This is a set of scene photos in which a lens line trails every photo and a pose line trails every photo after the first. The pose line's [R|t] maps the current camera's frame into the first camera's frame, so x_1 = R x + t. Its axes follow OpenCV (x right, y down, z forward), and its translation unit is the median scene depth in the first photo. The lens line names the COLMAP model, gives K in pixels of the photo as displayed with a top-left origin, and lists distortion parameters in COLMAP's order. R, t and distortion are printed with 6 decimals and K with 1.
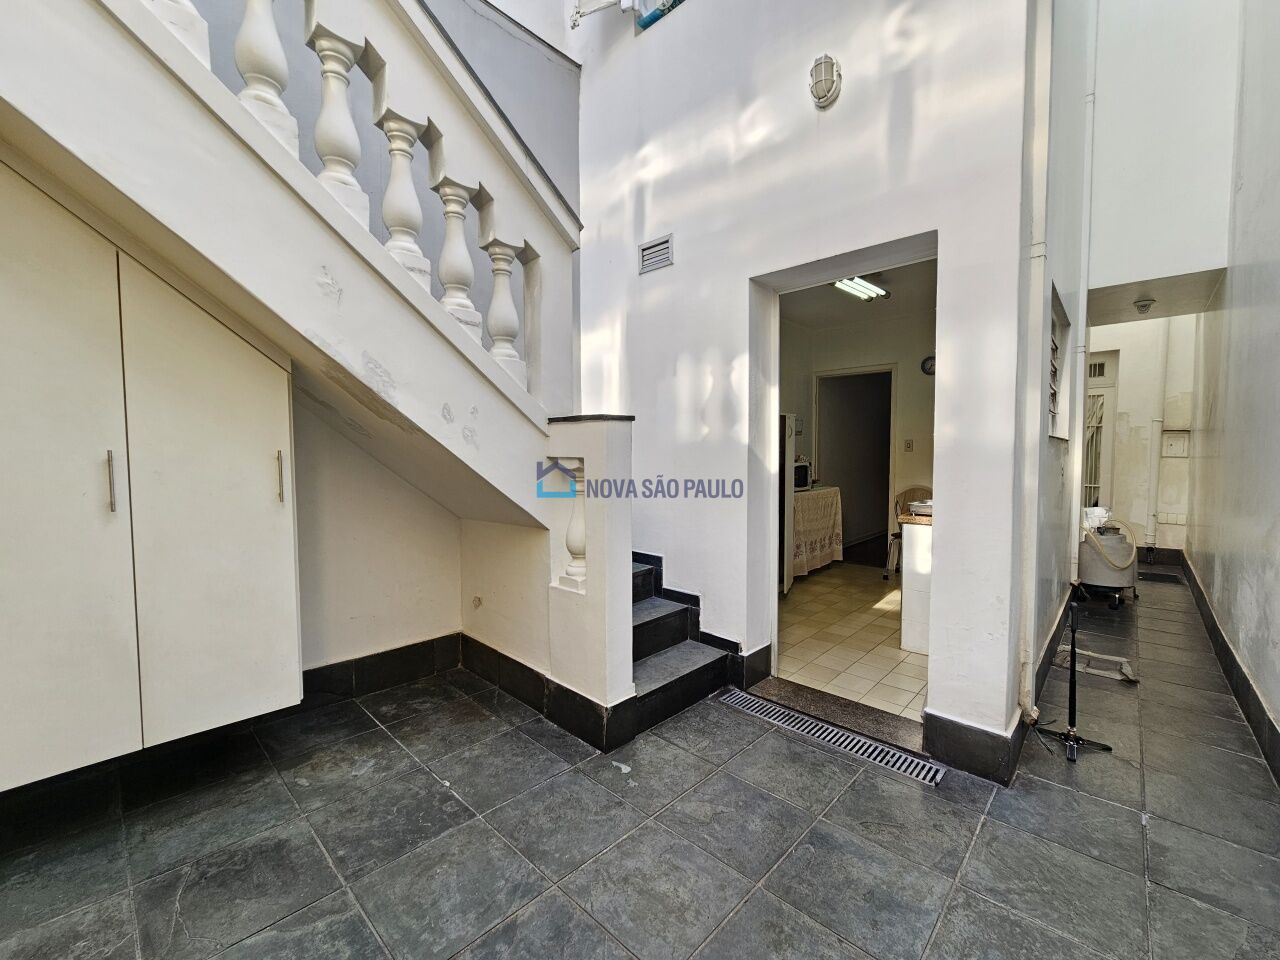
lens RADIAL K [[522.4, 0, 641.5], [0, 522.4, 475.8], [0, 0, 1]] dist [-0.004945, 0.000479]
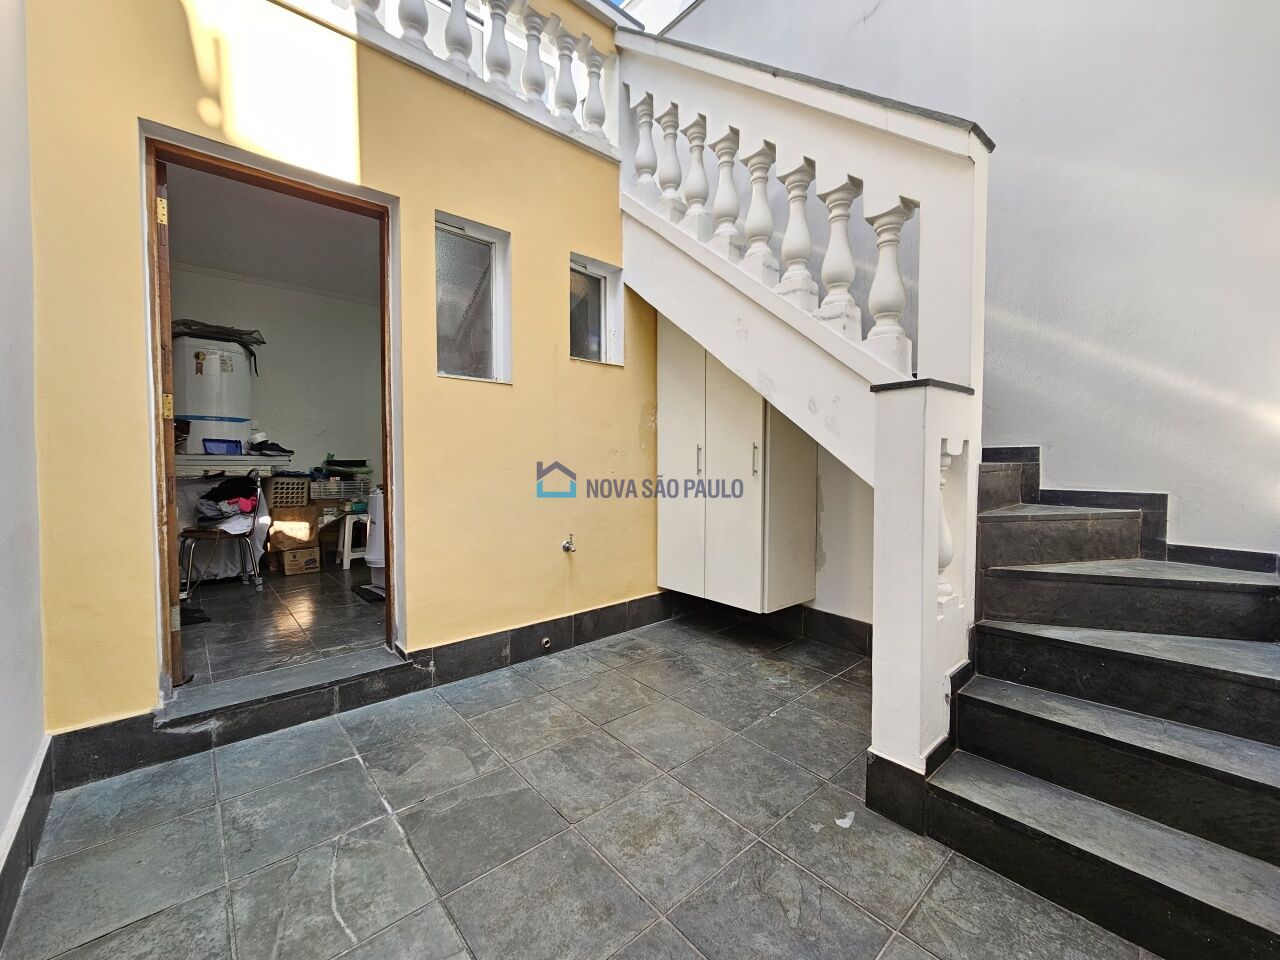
lens RADIAL K [[522.4, 0, 641.1], [0, 522.4, 476.0], [0, 0, 1]] dist [-0.004945, 0.000479]
pose [[-0.094938, 0.031692, -0.994979, 0.851967], [-0.041970, 0.998477, 0.035808, 0.008764], [0.994598, 0.045158, -0.093463, 0.798590]]
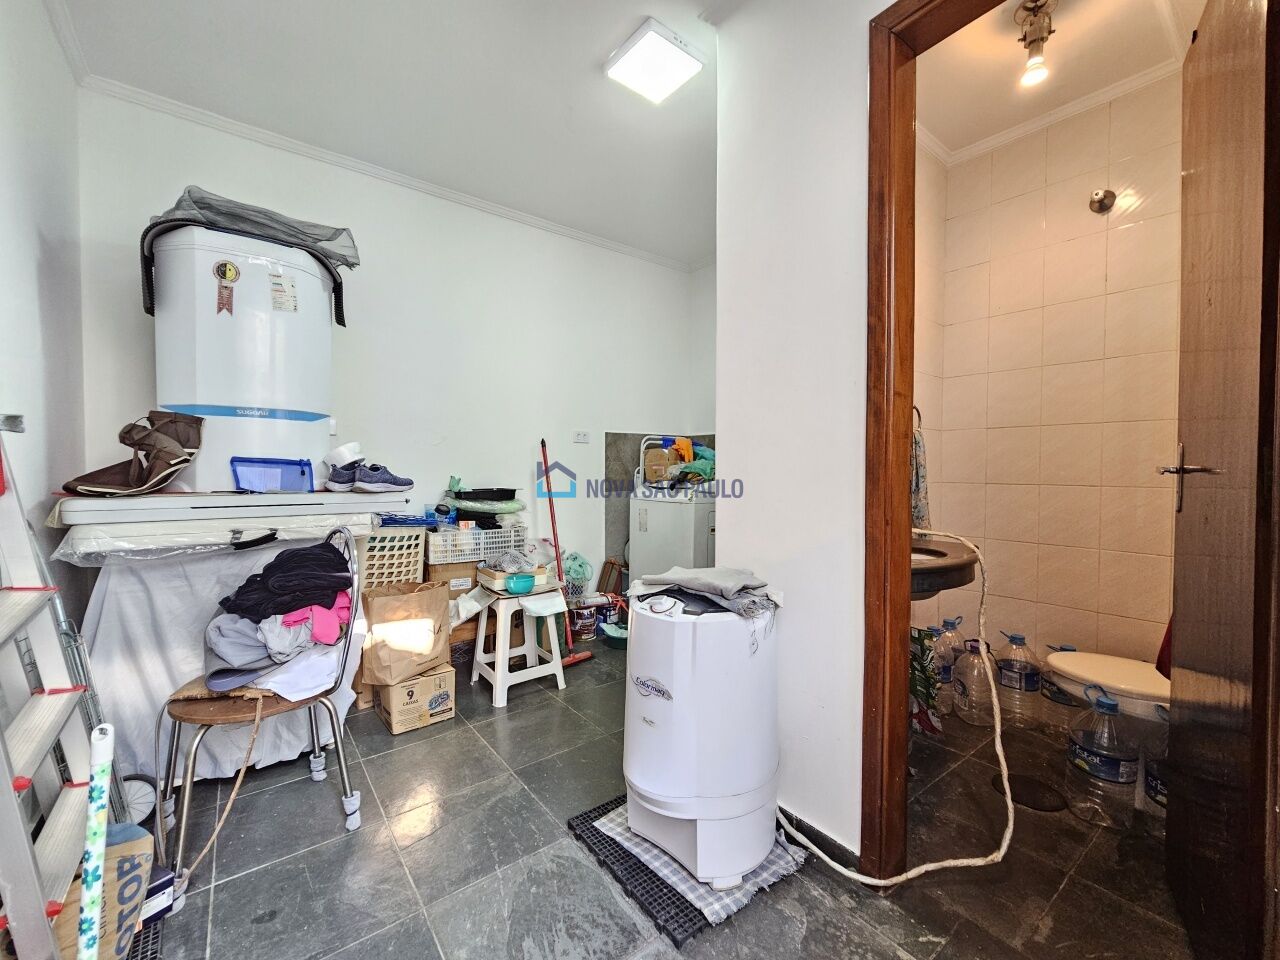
lens RADIAL K [[522.4, 0, 640.1], [0, 522.4, 478.6], [0, 0, 1]] dist [-0.004945, 0.000479]
pose [[-0.163269, 0.028514, -0.986170, 0.492440], [-0.049518, 0.998086, 0.037057, -0.001854], [0.985338, 0.054884, -0.161544, 0.451407]]
